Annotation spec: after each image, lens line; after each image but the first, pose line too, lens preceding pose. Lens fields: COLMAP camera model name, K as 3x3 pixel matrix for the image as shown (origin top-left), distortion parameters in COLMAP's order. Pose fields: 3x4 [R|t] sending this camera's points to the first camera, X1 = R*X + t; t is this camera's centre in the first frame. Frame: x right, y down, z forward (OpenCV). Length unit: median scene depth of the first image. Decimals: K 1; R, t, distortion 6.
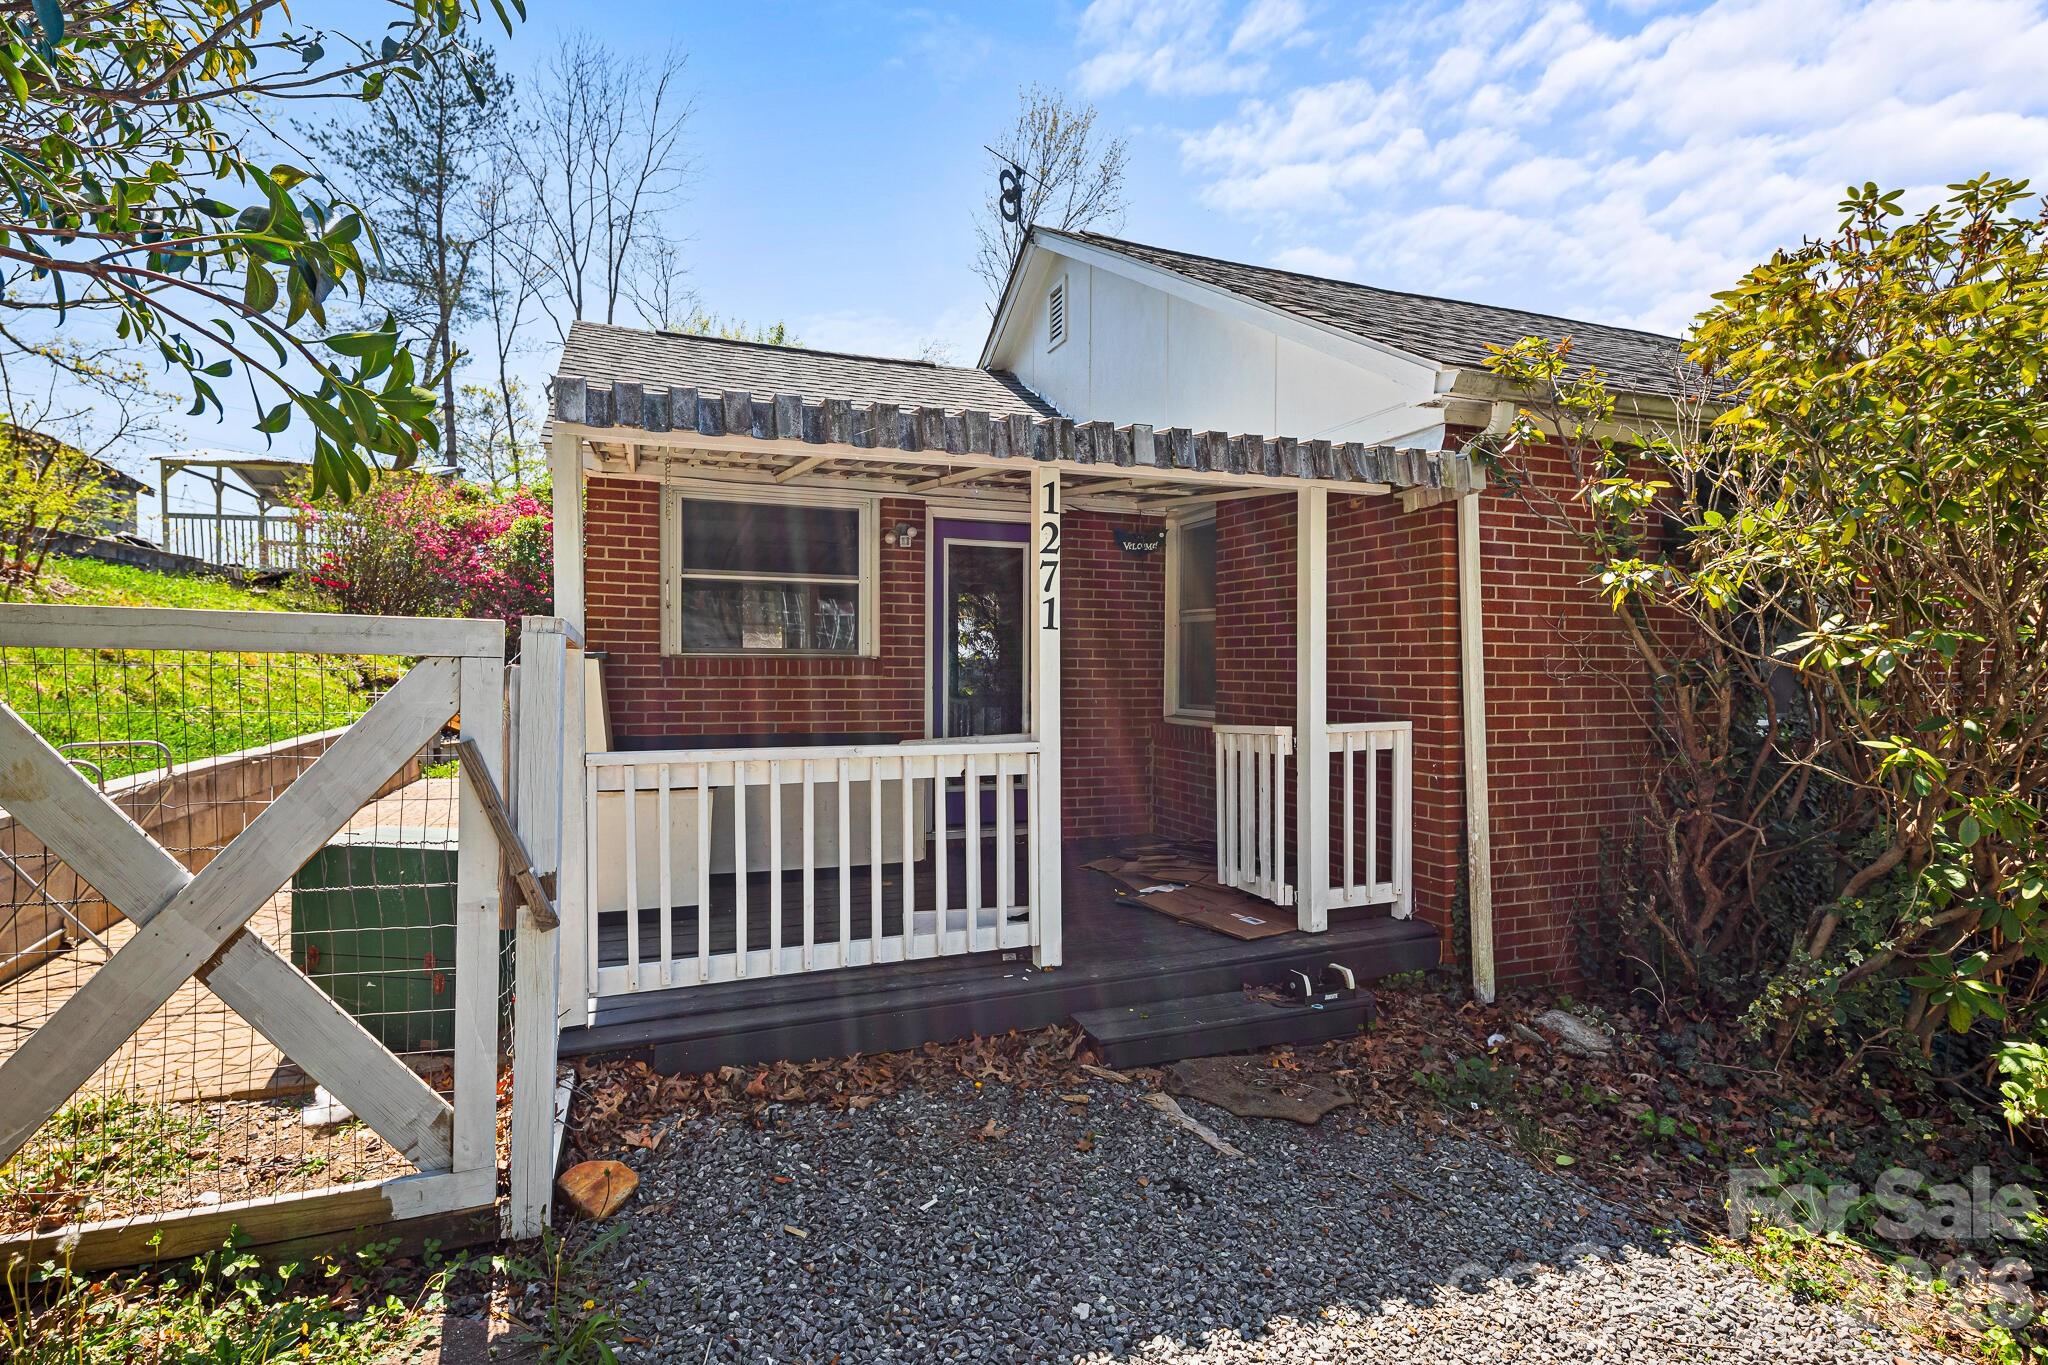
lens RADIAL K [[1009.4, 0, 1027.4], [0, 1009.4, 691.8], [0, 0, 1]] dist [0.004623, -0.001172]
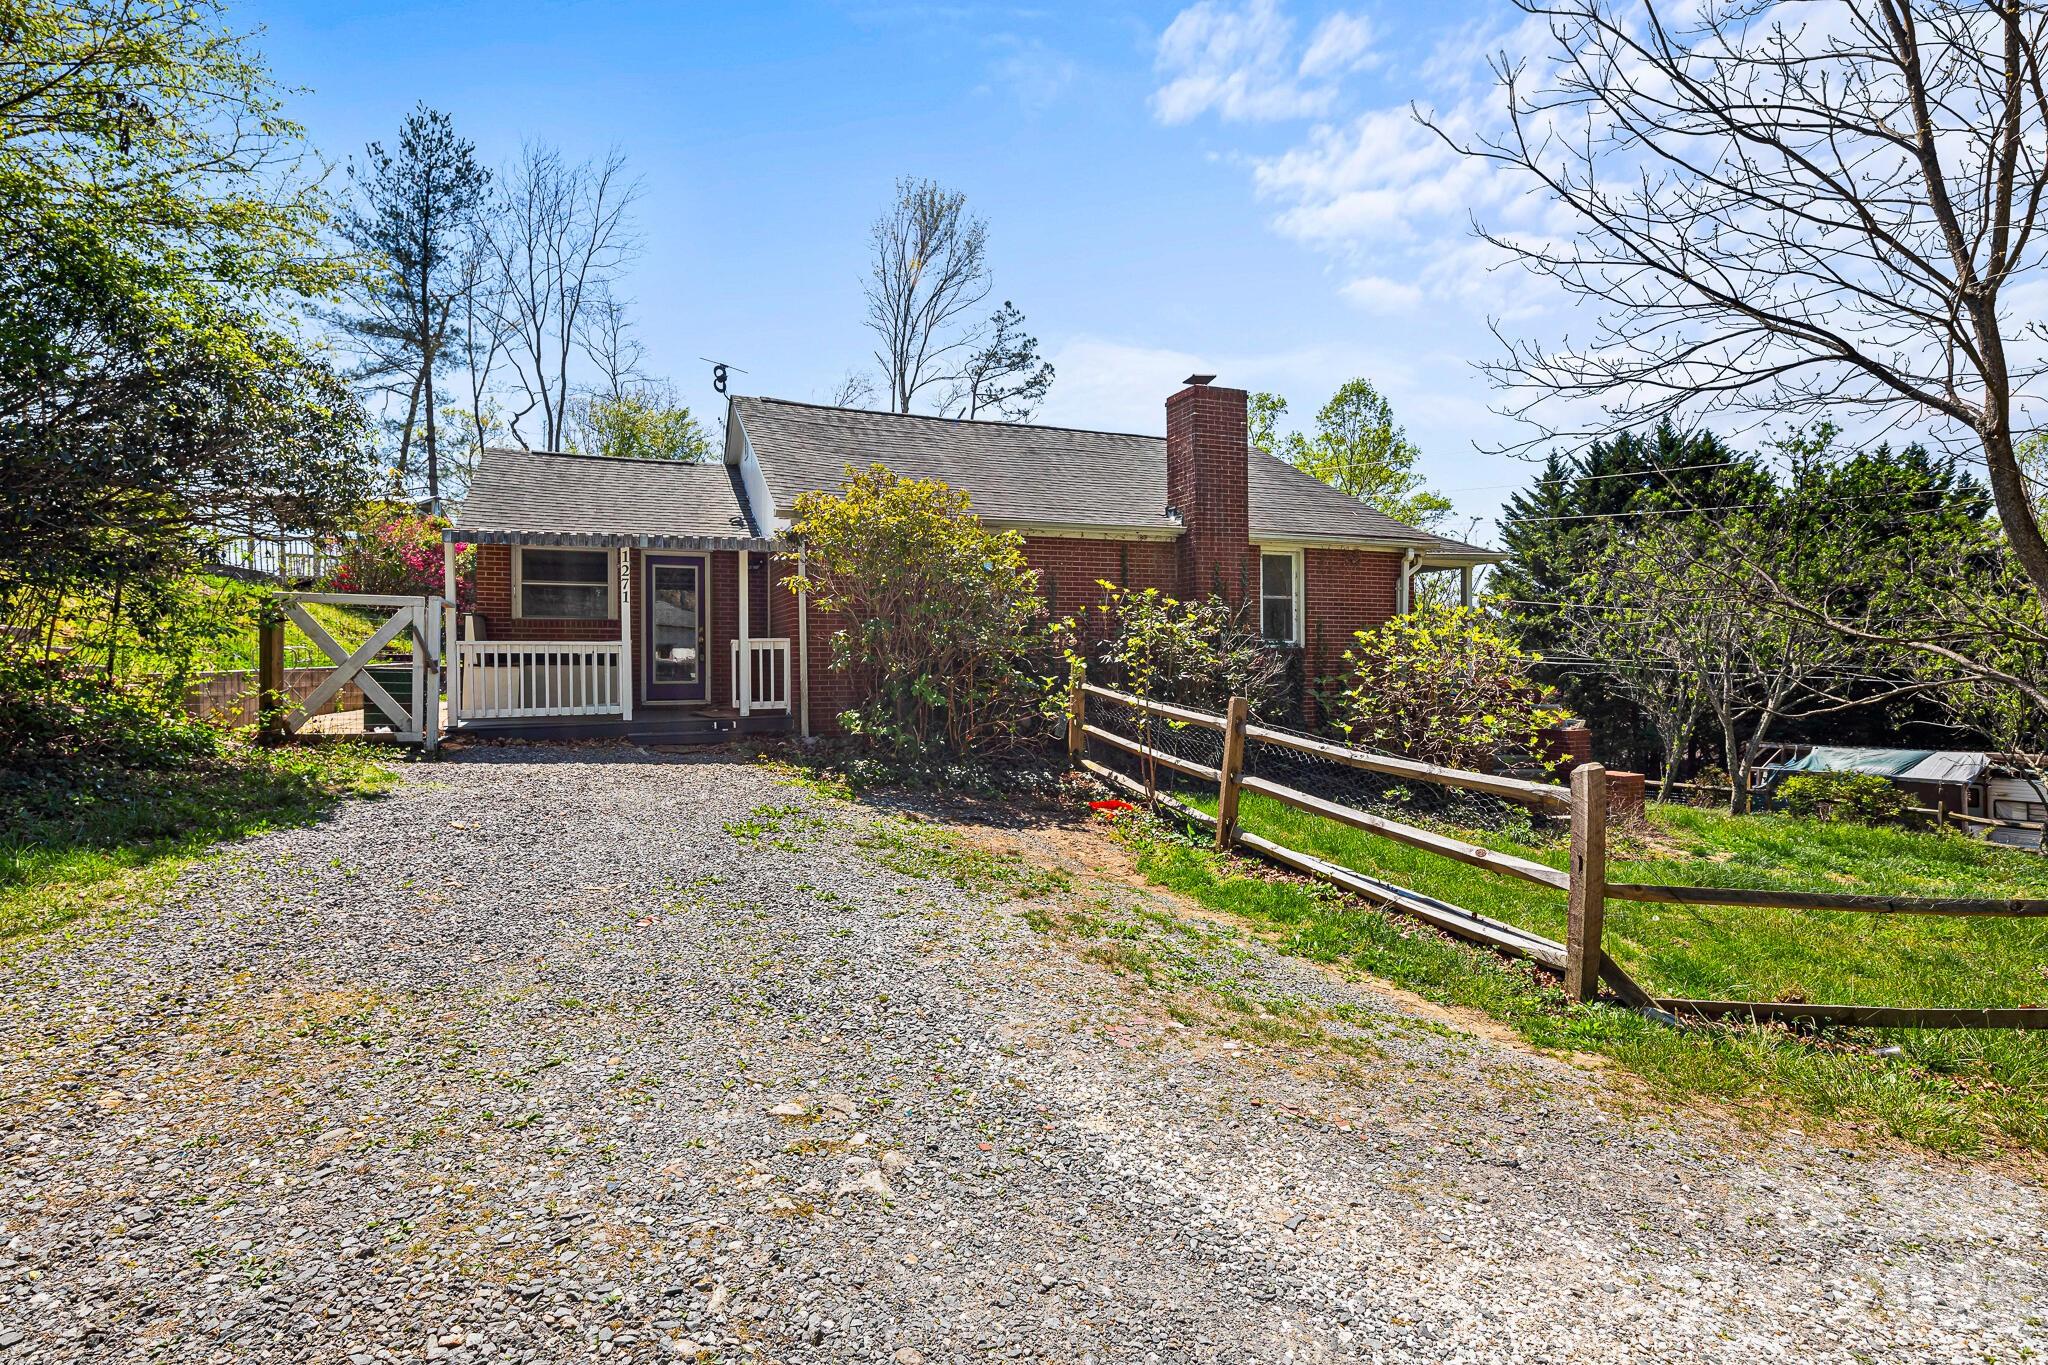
lens RADIAL K [[1009.4, 0, 1021.2], [0, 1009.4, 671.2], [0, 0, 1]] dist [0.004623, -0.001172]
pose [[0.999968, -0.006744, 0.004351, 0.135775], [0.006816, 0.999839, -0.016573, 0.022578], [-0.004239, 0.016603, 0.999853, -0.223914]]
